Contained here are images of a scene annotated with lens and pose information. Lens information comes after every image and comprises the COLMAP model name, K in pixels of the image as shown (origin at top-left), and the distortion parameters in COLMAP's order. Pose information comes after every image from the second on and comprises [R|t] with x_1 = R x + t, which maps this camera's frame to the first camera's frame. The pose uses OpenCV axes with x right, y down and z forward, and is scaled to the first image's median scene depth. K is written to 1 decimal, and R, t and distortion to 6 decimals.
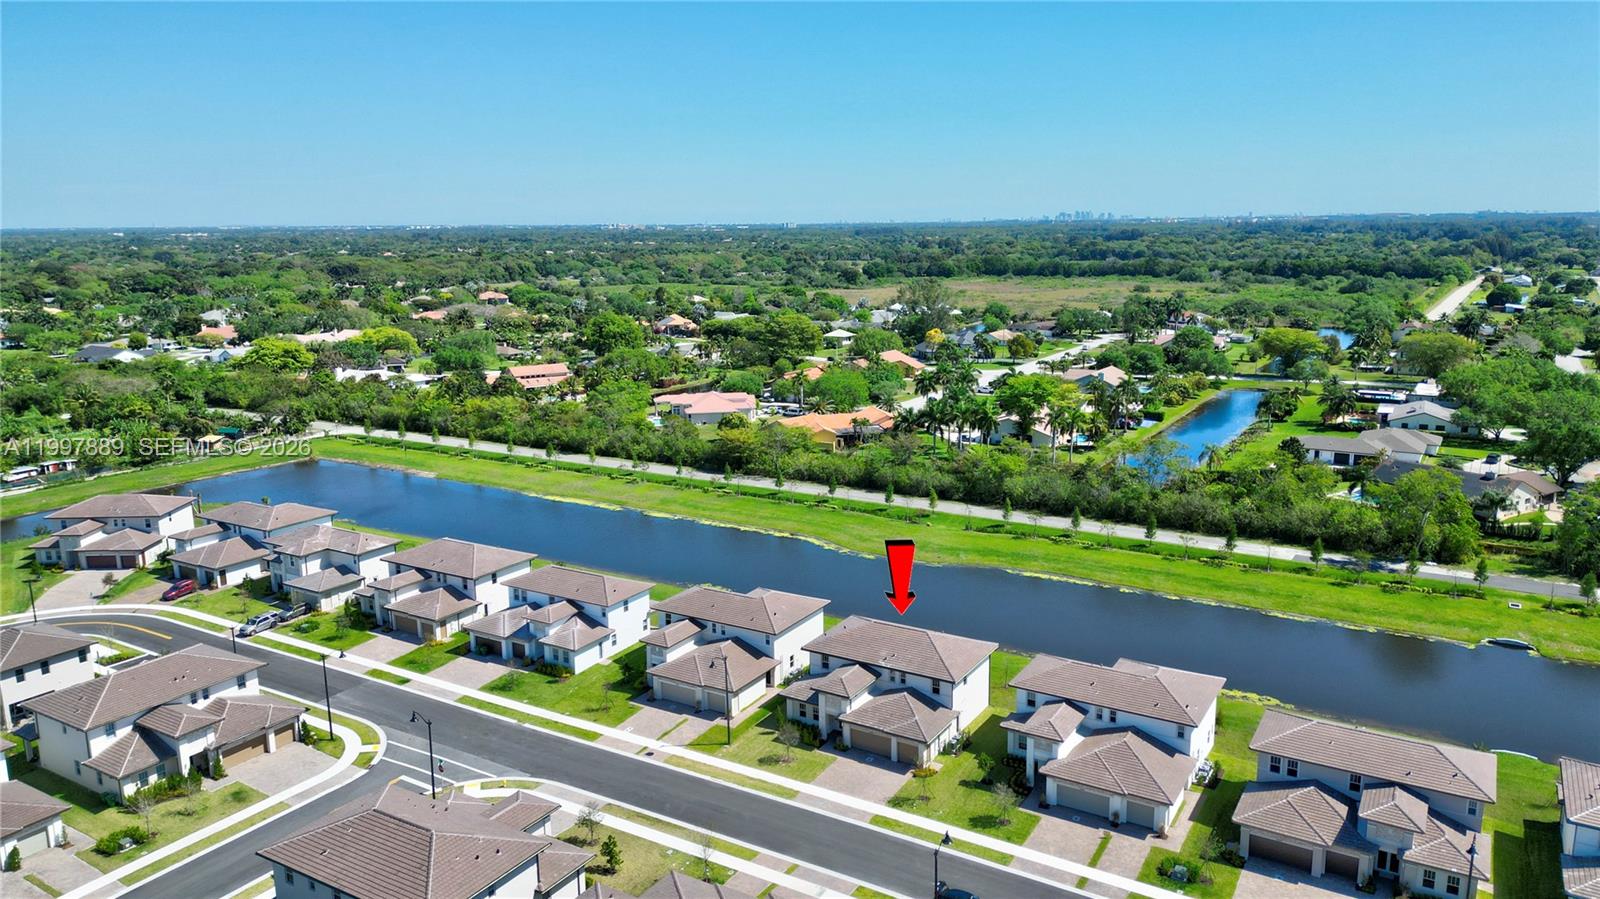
lens RADIAL K [[1115.6, 0, 802.6], [0, 1115.6, 445.0], [0, 0, 1]] dist [0.115459, -0.145078]
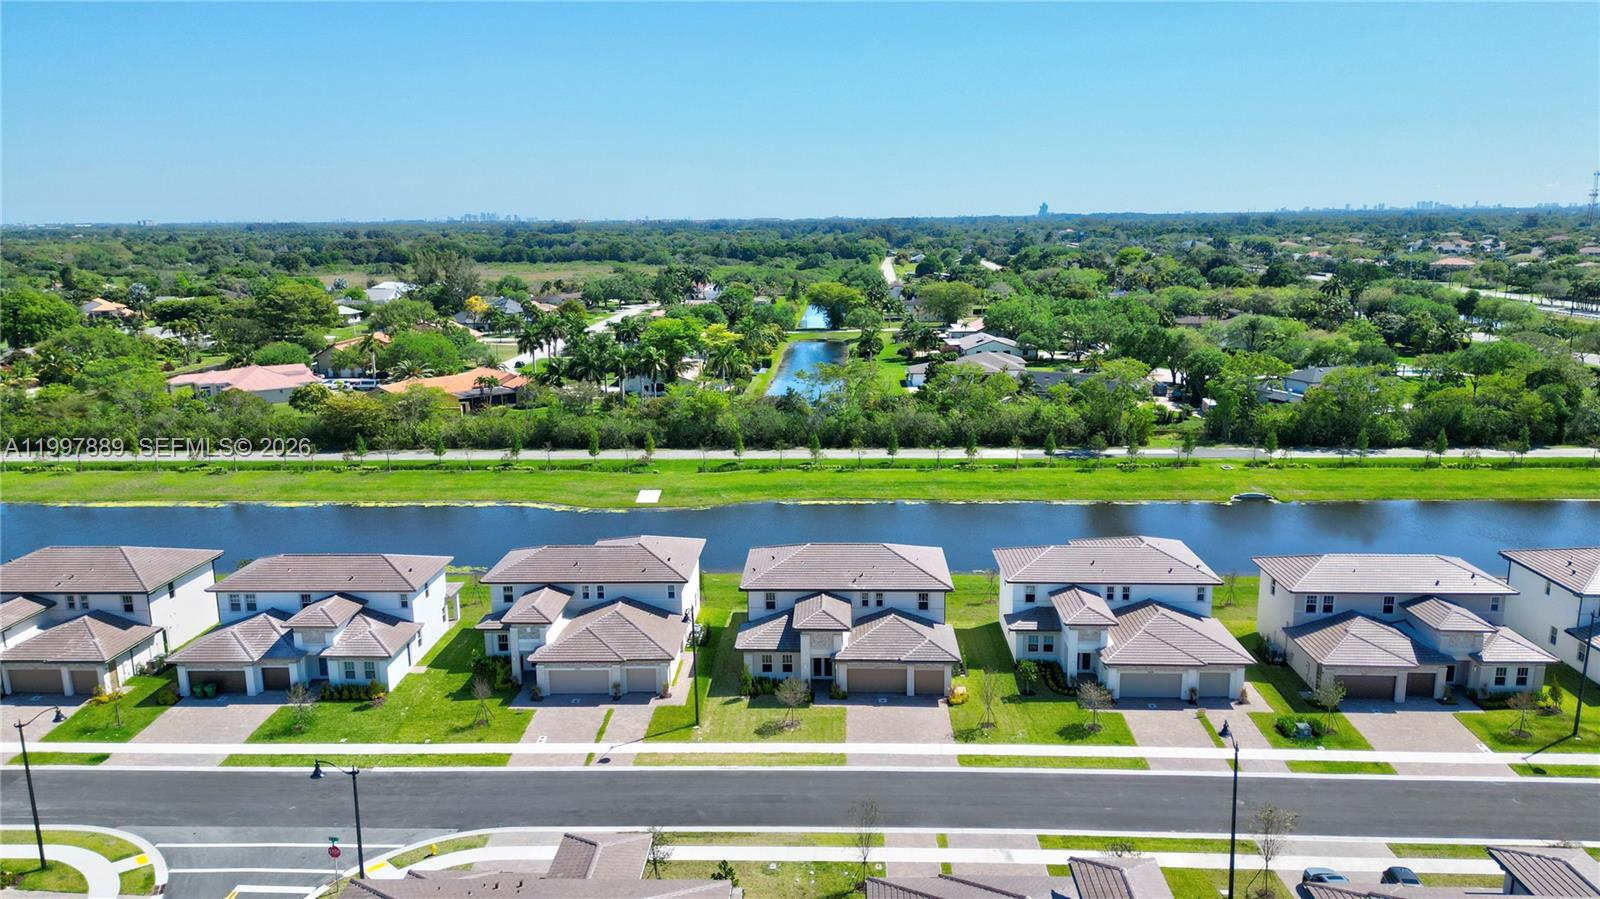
lens RADIAL K [[1115.6, 0, 802.6], [0, 1115.6, 445.0], [0, 0, 1]] dist [0.115459, -0.145078]
pose [[0.874060, -0.096568, 0.476124, -0.262271], [0.097760, 0.994959, 0.022334, 0.055533], [-0.475881, 0.027025, 0.879094, 0.236423]]
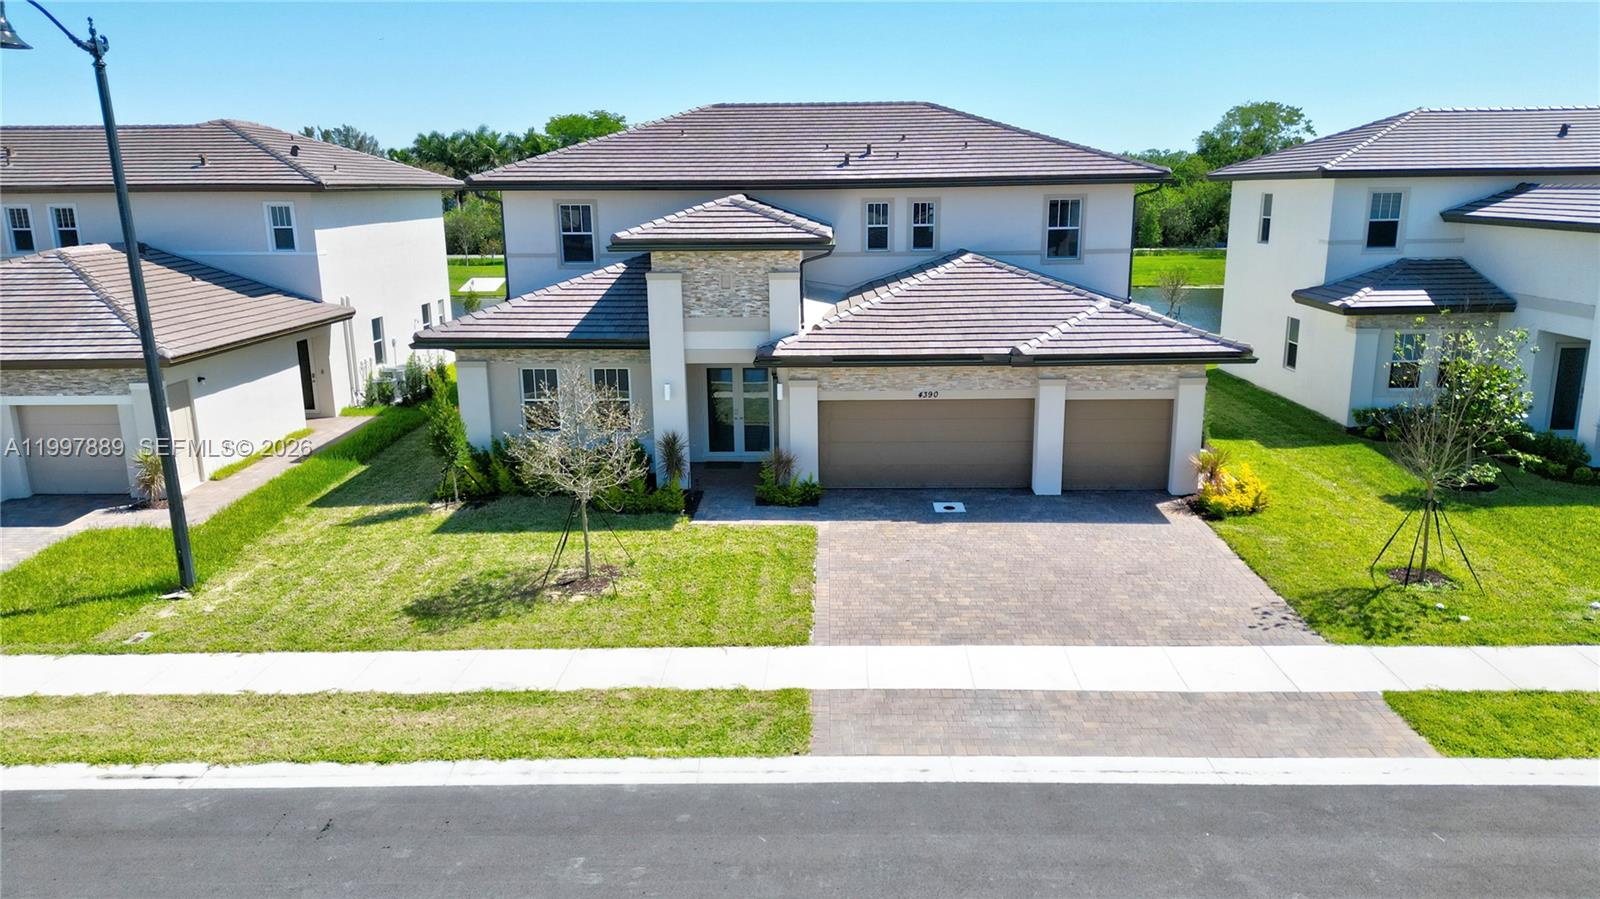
lens RADIAL K [[1115.6, 0, 802.6], [0, 1115.6, 445.0], [0, 0, 1]] dist [0.115459, -0.145078]
pose [[0.865640, -0.112263, 0.487919, -0.051280], [0.100574, 0.993663, 0.050194, 0.188174], [-0.490461, 0.005621, 0.871445, 0.612049]]
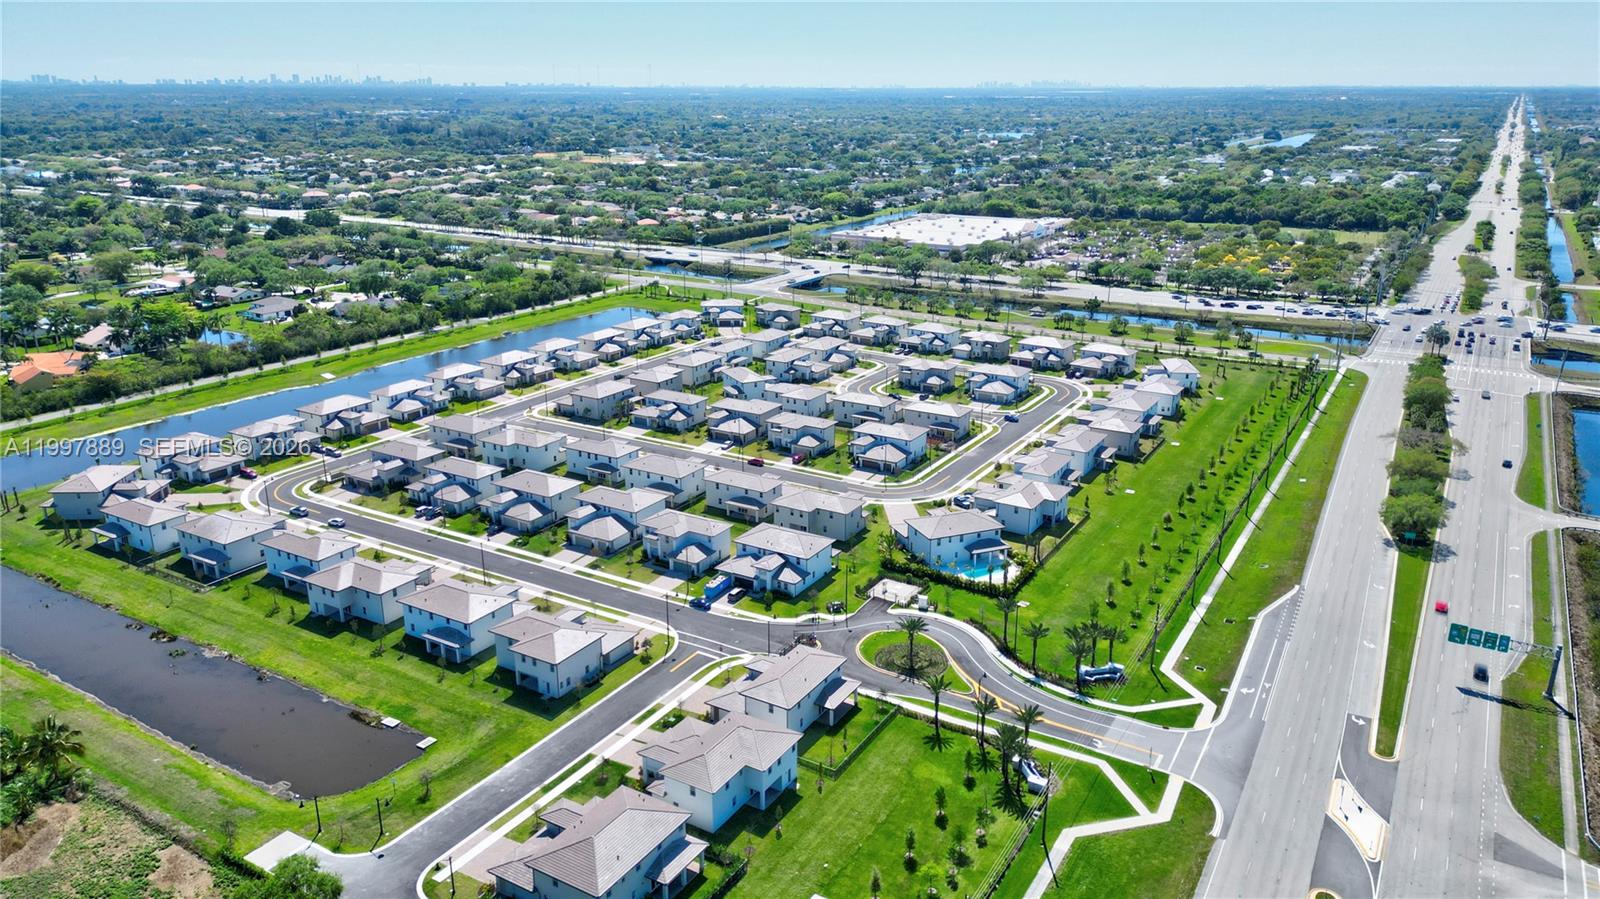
lens RADIAL K [[1115.6, 0, 802.6], [0, 1115.6, 445.0], [0, 0, 1]] dist [0.115459, -0.145078]
pose [[-0.005650, -0.296478, 0.955023, -2.431299], [0.193135, 0.936733, 0.291943, -0.286965], [-0.981156, 0.186098, 0.051967, 0.060745]]
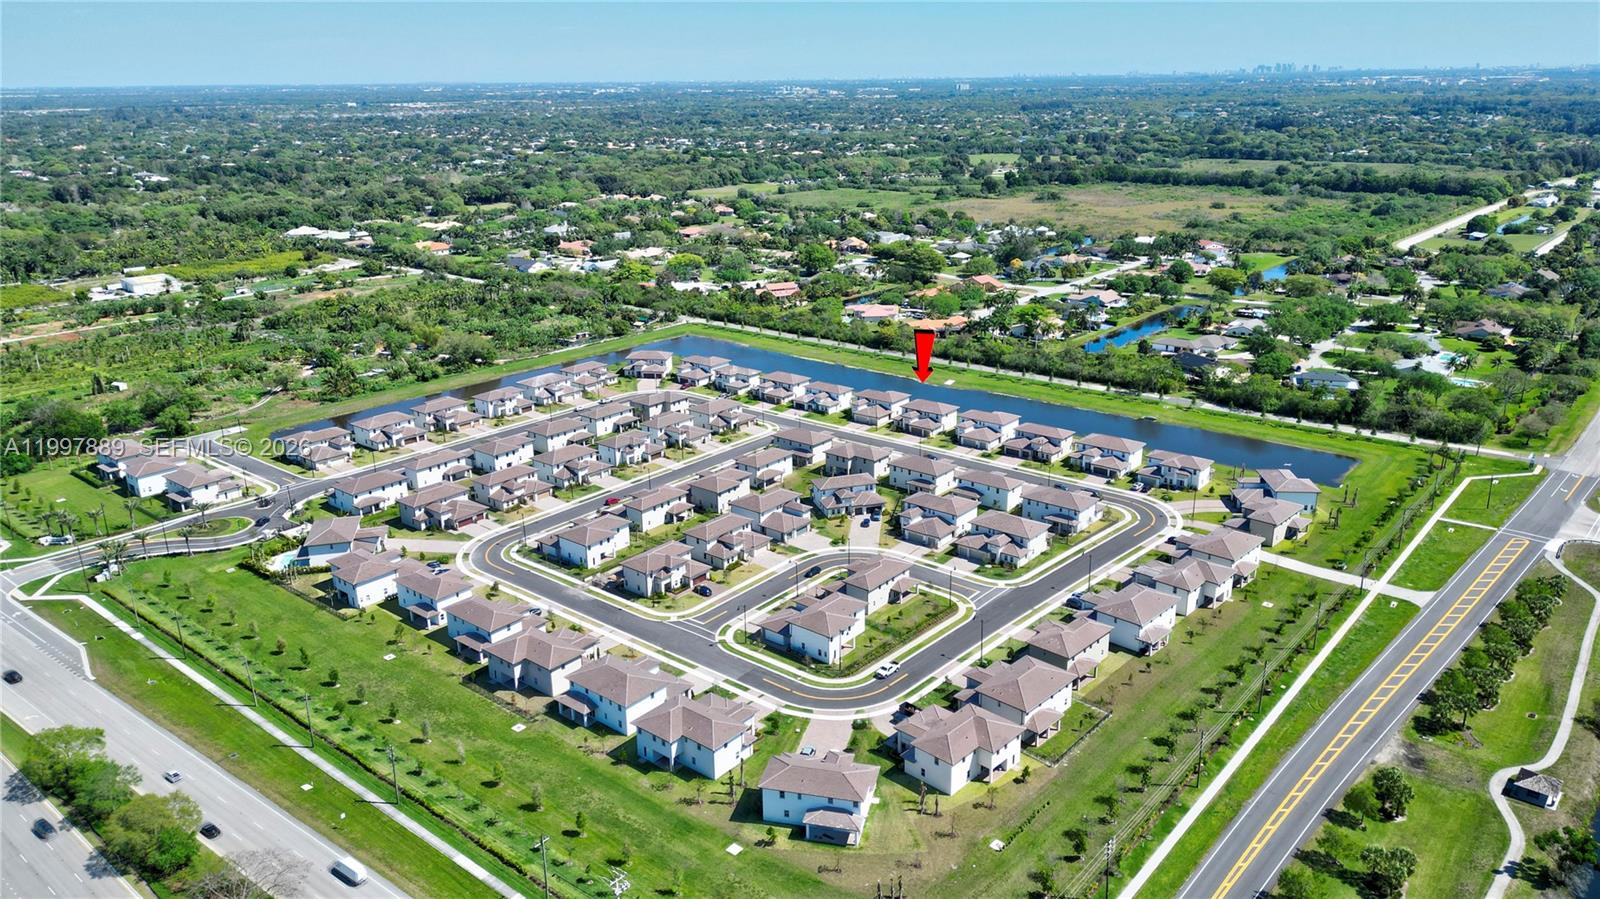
lens RADIAL K [[1115.6, 0, 802.6], [0, 1115.6, 445.0], [0, 0, 1]] dist [0.115459, -0.145078]
pose [[0.989064, 0.043193, -0.141023, 0.150900], [-0.025713, 0.992012, 0.123497, -0.084826], [0.145231, -0.118521, 0.982273, -1.858020]]
